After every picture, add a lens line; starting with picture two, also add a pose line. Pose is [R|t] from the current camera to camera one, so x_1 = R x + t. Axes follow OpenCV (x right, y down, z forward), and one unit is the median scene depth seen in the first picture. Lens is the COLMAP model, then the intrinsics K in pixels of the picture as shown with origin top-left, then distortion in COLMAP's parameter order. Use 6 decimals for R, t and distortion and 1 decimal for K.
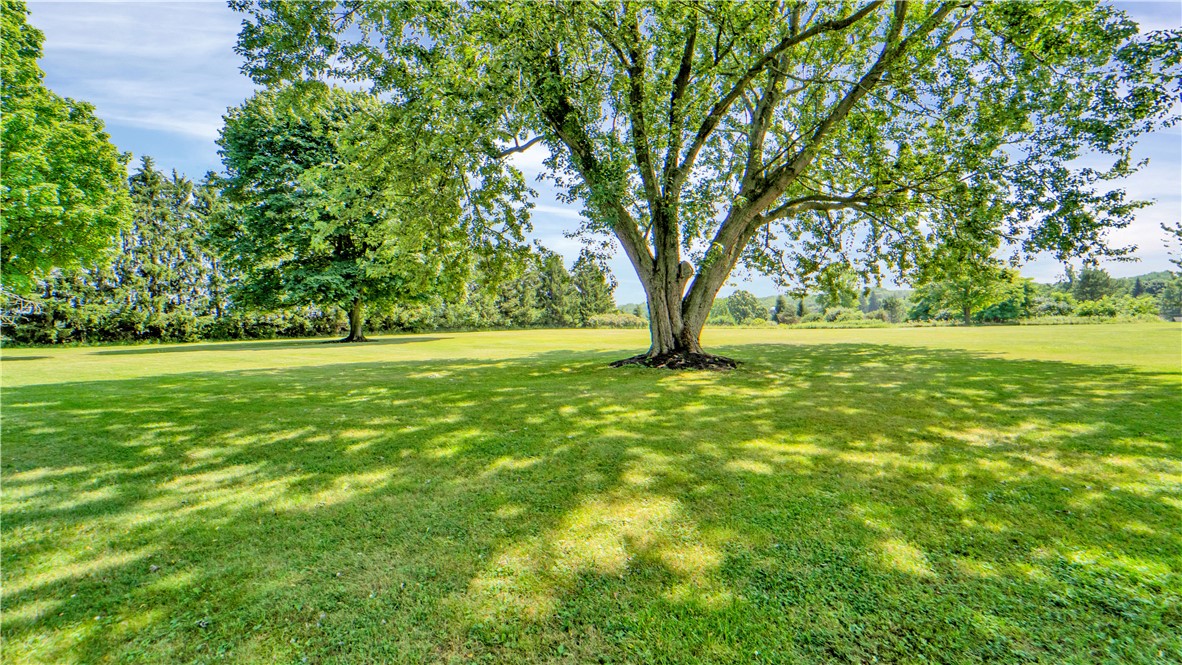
lens RADIAL K [[481.6, 0, 592.7], [0, 481.6, 331.9], [0, 0, 1]] dist [-0.022993, 0.000913]
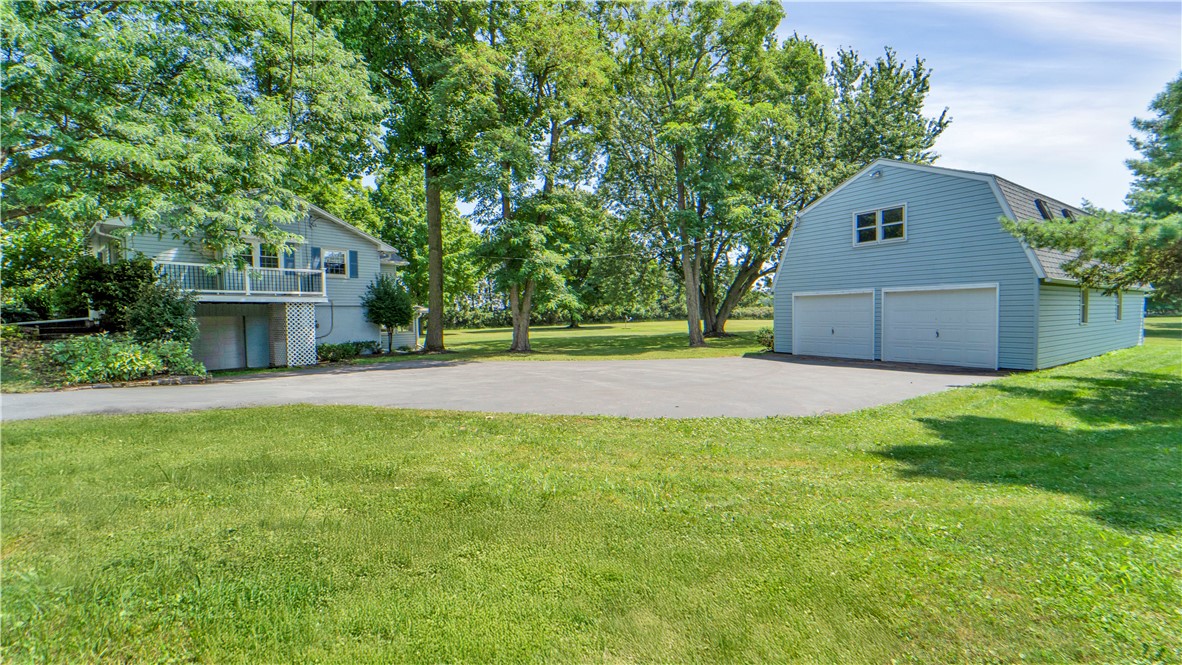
lens RADIAL K [[481.6, 0, 594.5], [0, 481.6, 331.0], [0, 0, 1]] dist [-0.022993, 0.000913]
pose [[0.940092, 0.006761, -0.340854, 0.092908], [0.000380, 0.999782, 0.020877, -0.003854], [0.340921, -0.019756, 0.939884, -0.328700]]
